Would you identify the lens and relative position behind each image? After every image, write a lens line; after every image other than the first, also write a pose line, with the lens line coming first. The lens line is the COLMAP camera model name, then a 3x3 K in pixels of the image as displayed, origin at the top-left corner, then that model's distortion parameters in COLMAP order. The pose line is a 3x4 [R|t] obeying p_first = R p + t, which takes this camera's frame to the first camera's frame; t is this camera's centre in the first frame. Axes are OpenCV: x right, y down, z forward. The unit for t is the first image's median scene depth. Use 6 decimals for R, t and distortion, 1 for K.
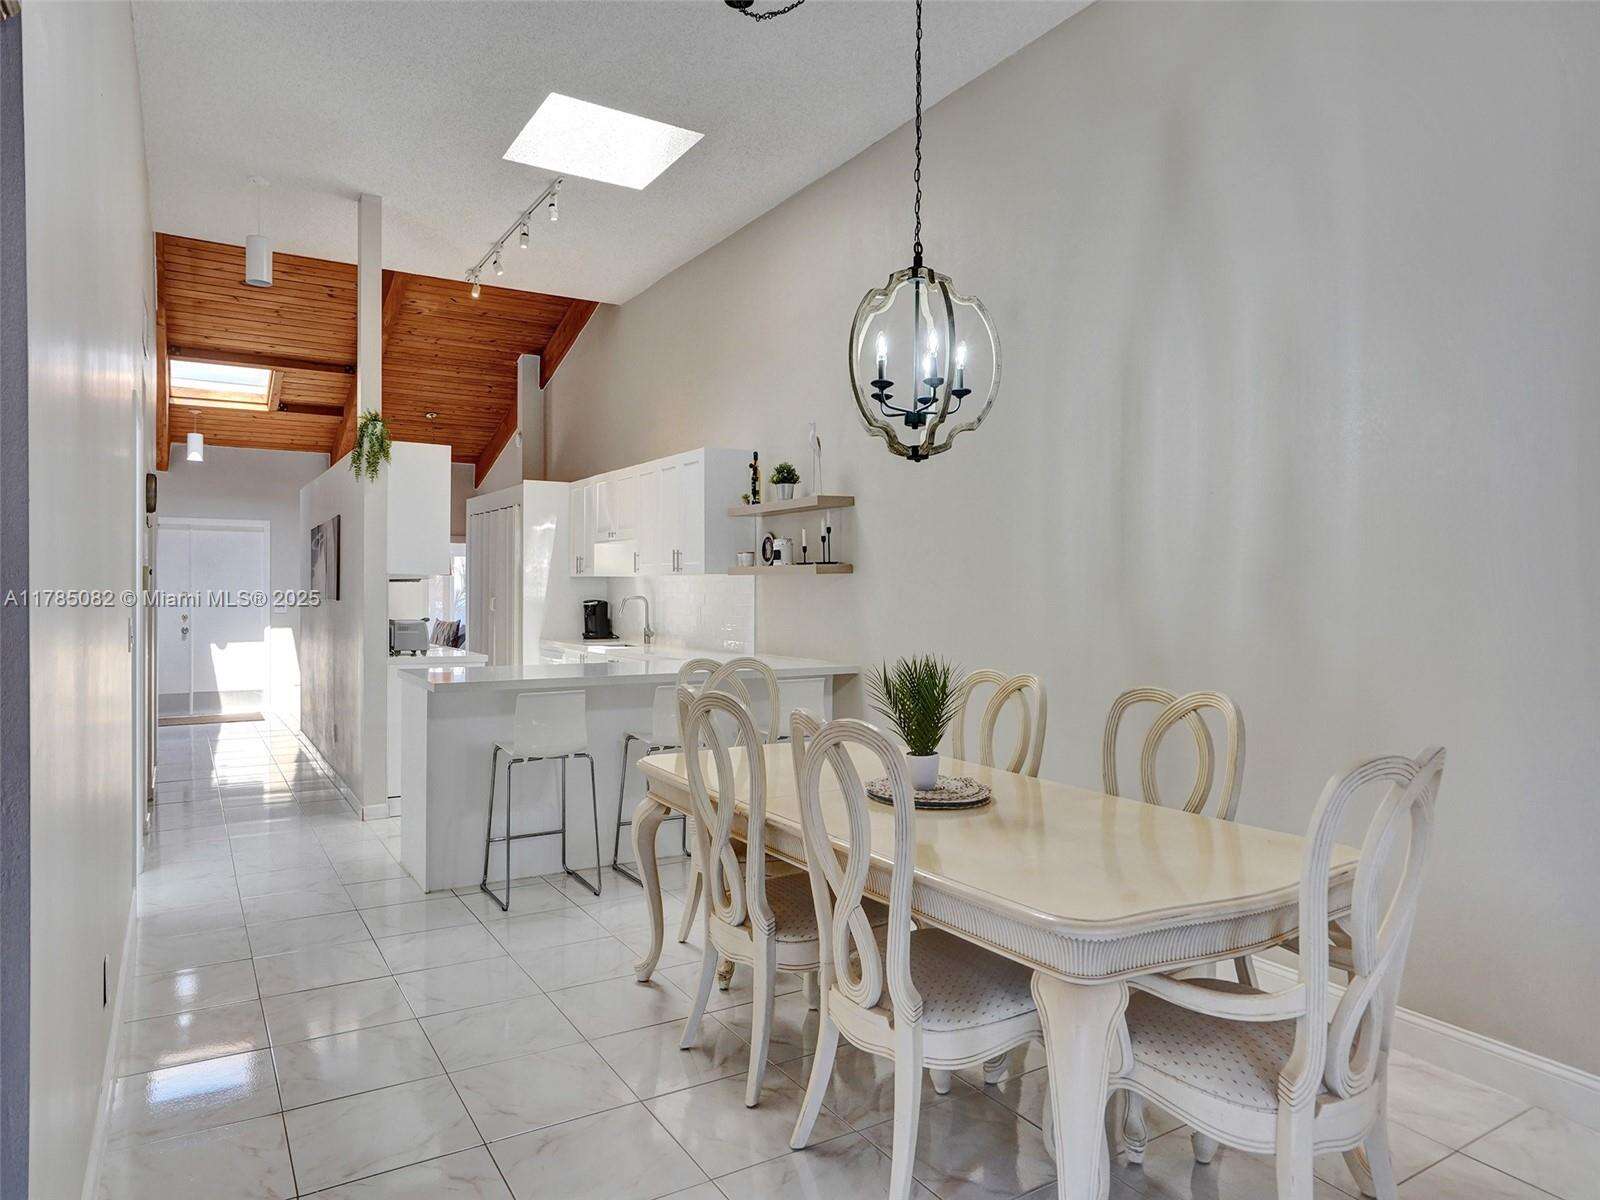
lens RADIAL K [[986.8, 0, 802.8], [0, 986.8, 599.8], [0, 0, 1]] dist [-0.010514, -0.000098]
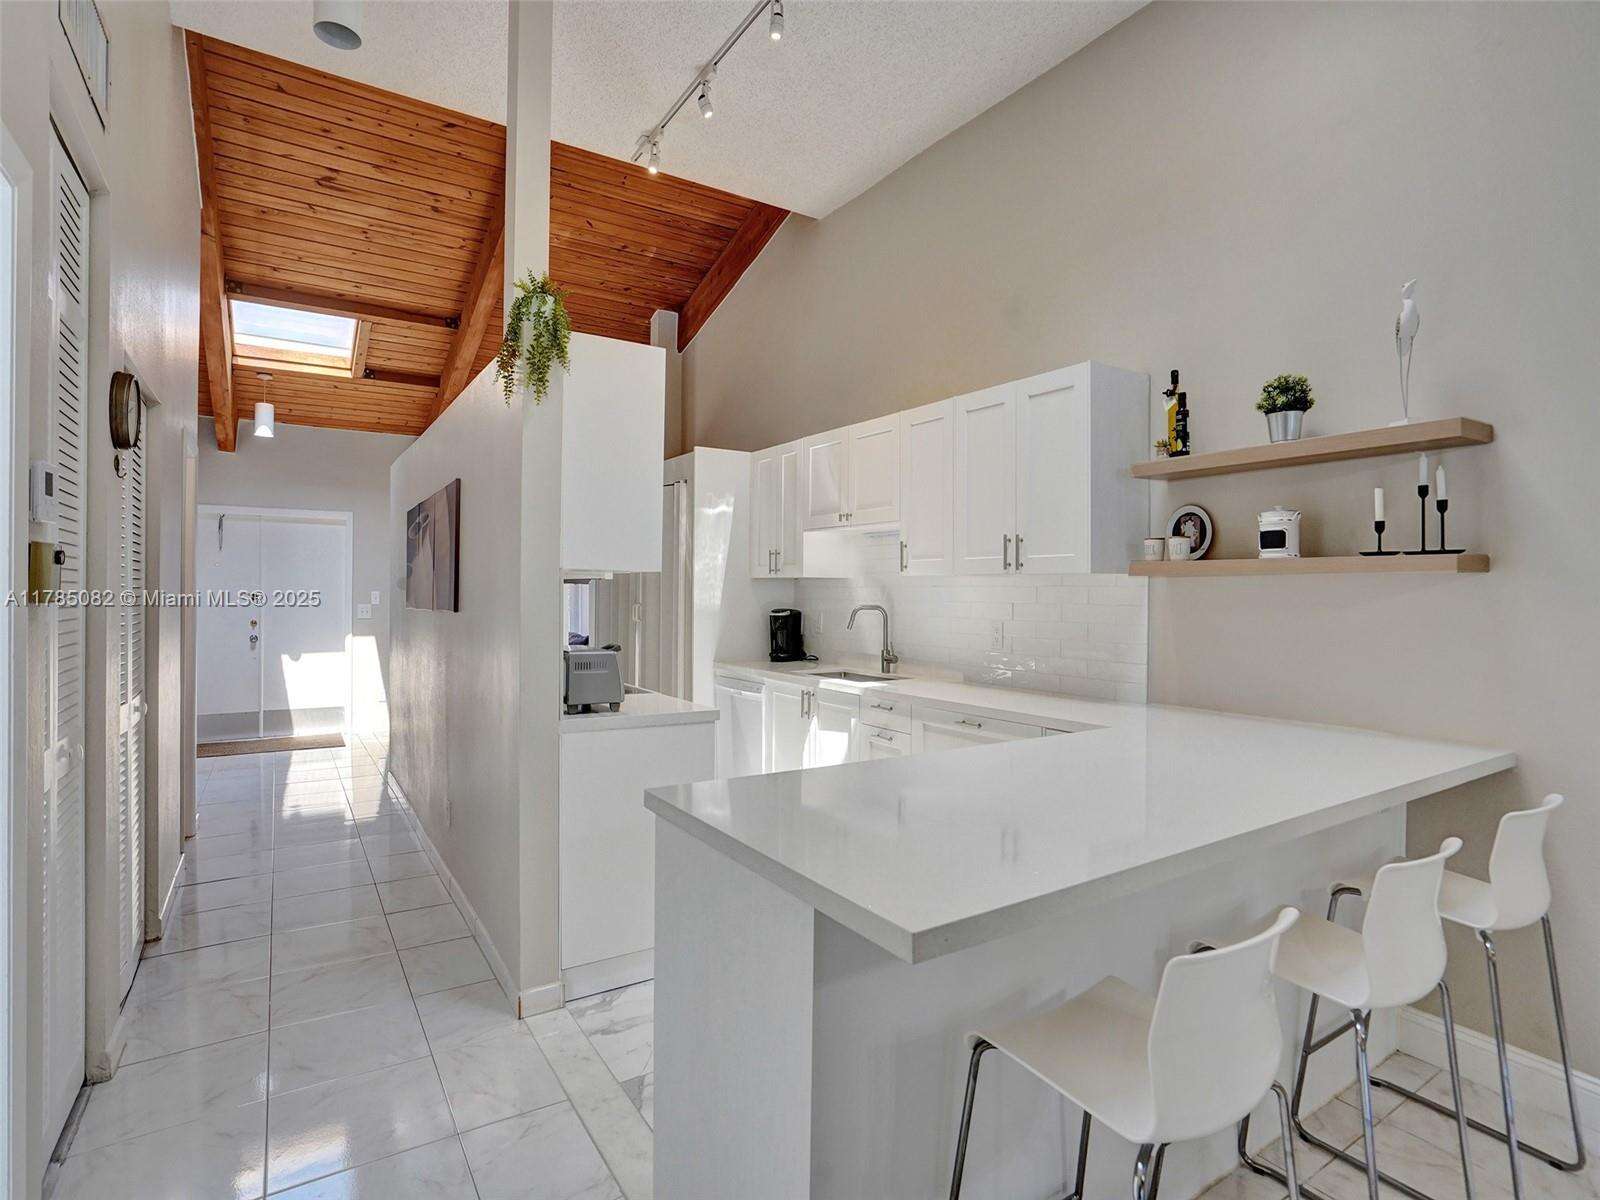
lens RADIAL K [[810.0, 0, 799.2], [0, 810.0, 593.7], [0, 0, 1]] dist [-0.033576, 0.004336]
pose [[0.999925, 0.004461, 0.011372, -0.208091], [-0.004392, 0.999972, -0.006045, -0.007766], [-0.011398, 0.005995, 0.999917, 0.387054]]
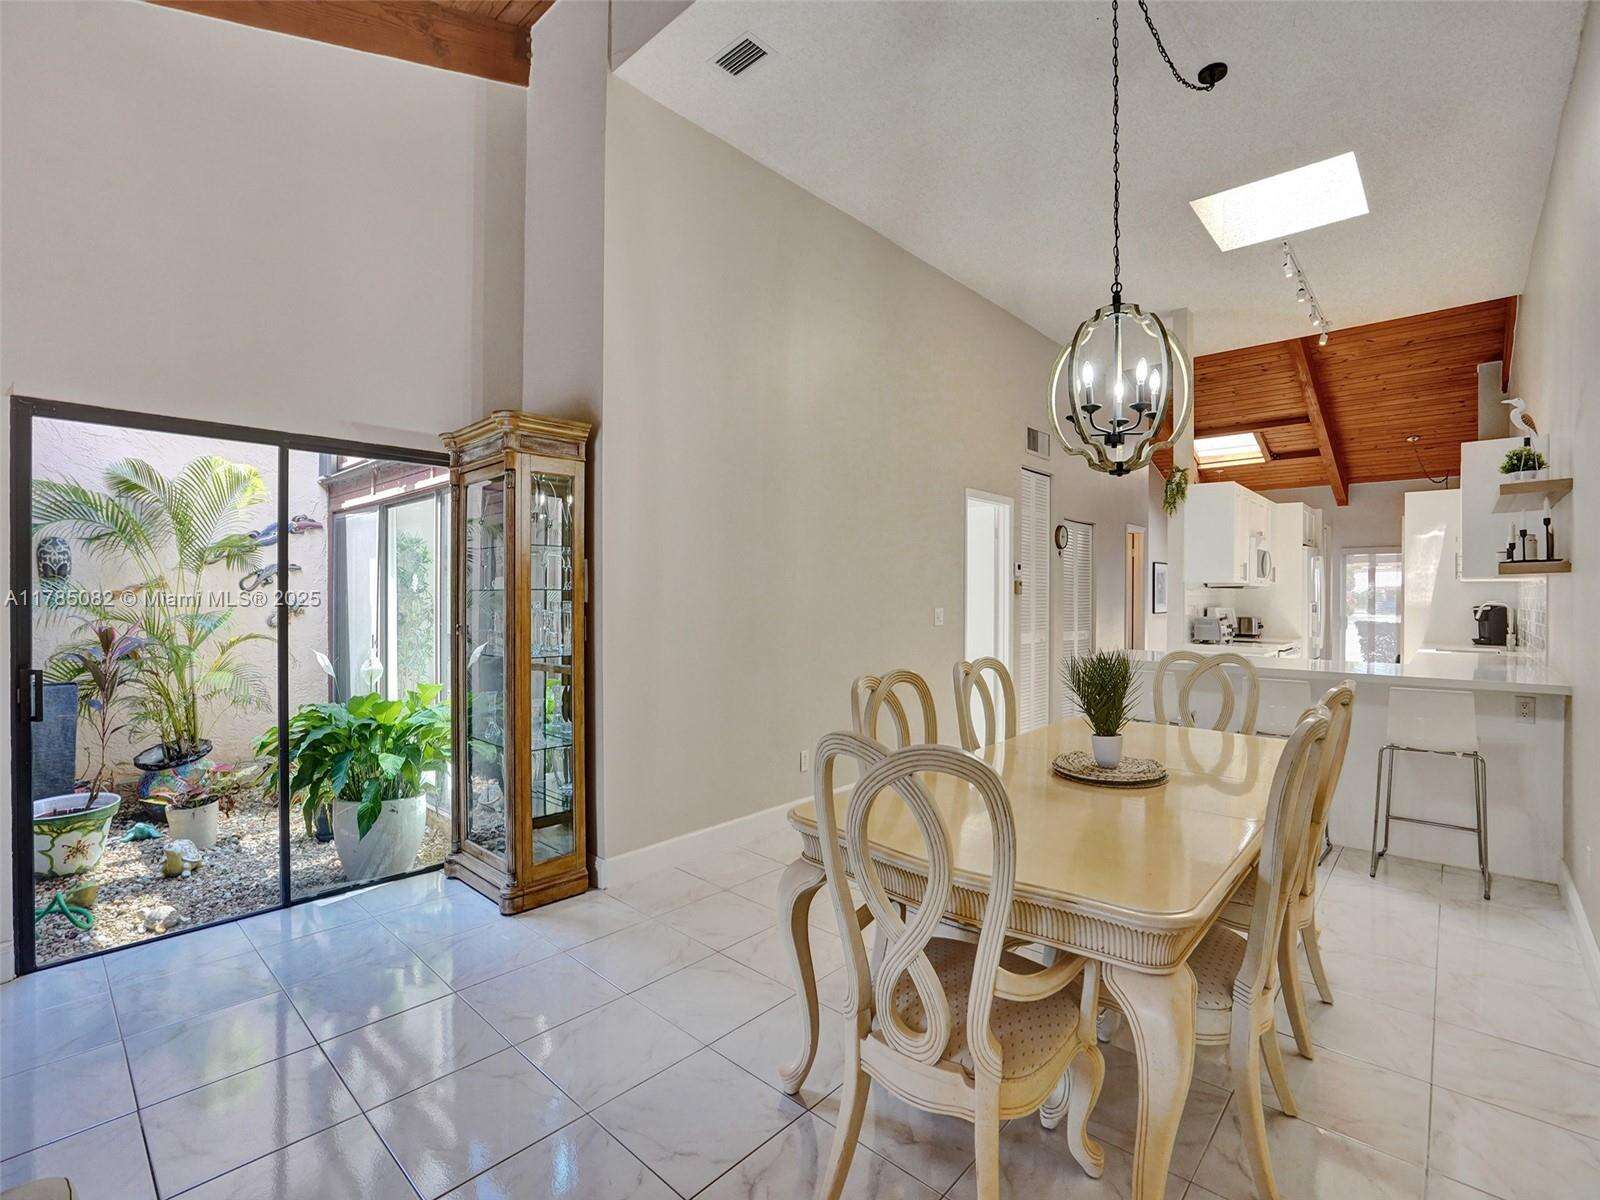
lens RADIAL K [[743.4, 0, 797.7], [0, 743.4, 606.2], [0, 0, 1]] dist [-0.045194, 0.015472]
pose [[0.267056, 0.011805, -0.963609, 0.297779], [-0.011209, 0.999895, 0.009143, 0.002054], [0.963616, 0.008360, 0.267160, 0.150611]]
